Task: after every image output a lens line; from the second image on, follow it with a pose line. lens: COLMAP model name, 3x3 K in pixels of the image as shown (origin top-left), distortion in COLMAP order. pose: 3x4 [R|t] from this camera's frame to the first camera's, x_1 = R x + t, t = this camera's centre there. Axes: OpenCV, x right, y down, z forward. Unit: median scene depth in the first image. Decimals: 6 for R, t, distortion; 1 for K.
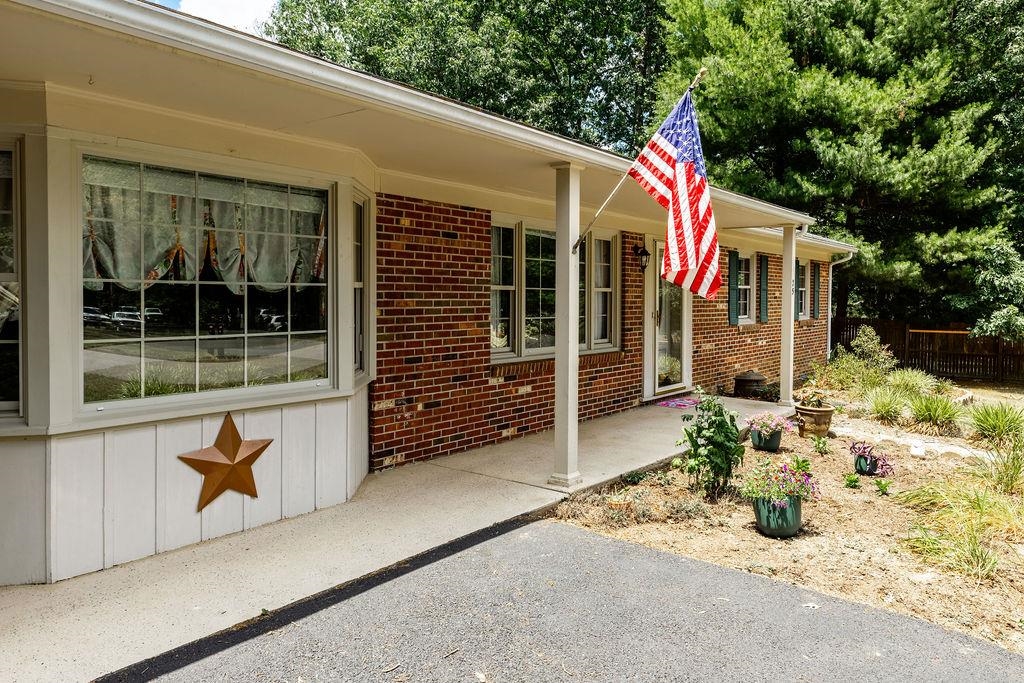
lens RADIAL K [[646.4, 0, 516.2], [0, 646.4, 313.3], [0, 0, 1]] dist [-0.015007, -0.000664]
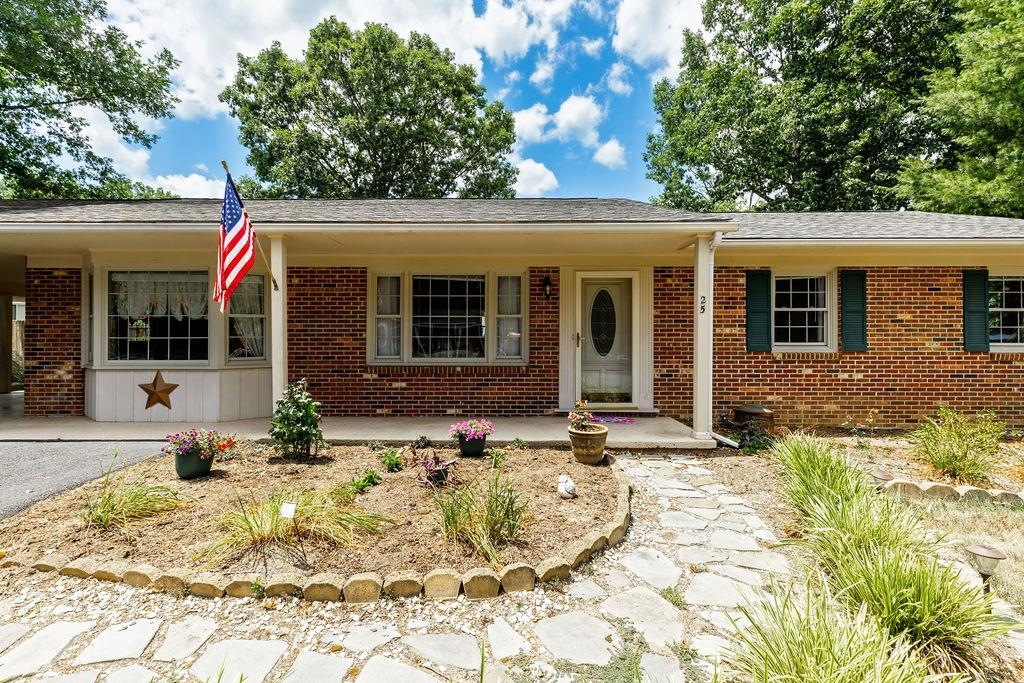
lens RADIAL K [[472.0, 0, 512.0], [0, 472.0, 341.5], [0, 0, 1]] dist [0.000243, 0.000235]
pose [[0.649026, -0.001169, -0.760765, 1.158939], [-0.015432, 0.999773, -0.014702, 0.036459], [0.760609, 0.021282, 0.648861, 0.573316]]
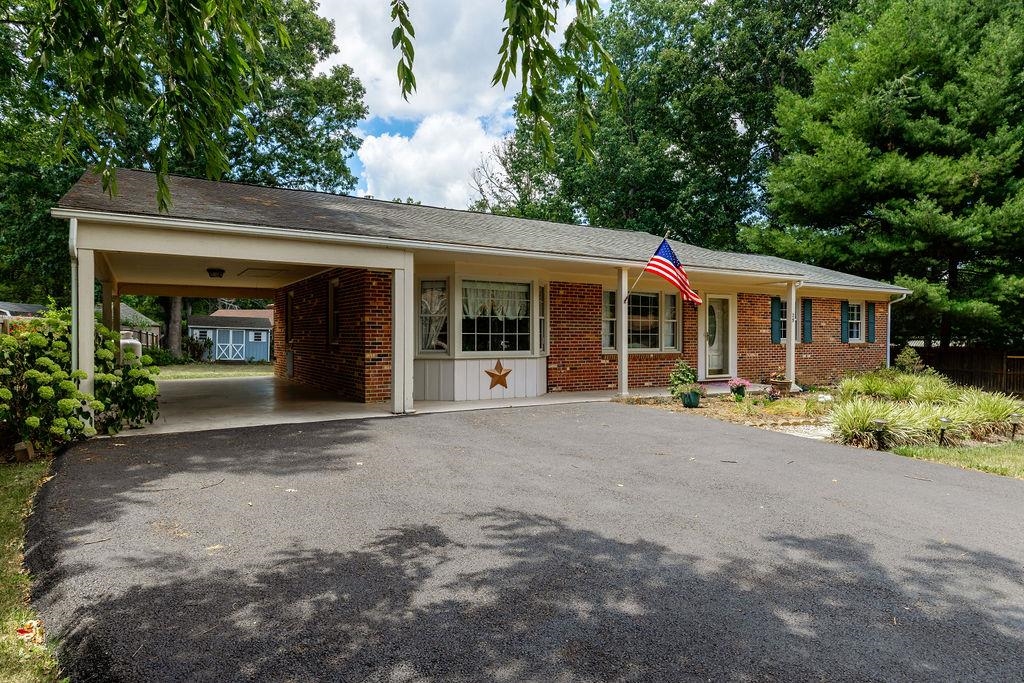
lens RADIAL K [[571.1, 0, 512.0], [0, 571.1, 341.5], [0, 0, 1]] dist [0.002740, 0.000810]
pose [[0.945929, -0.004677, -0.324341, 0.331454], [-0.002407, 0.999767, -0.021438, 0.087311], [0.324366, 0.021059, 0.945697, -1.040397]]
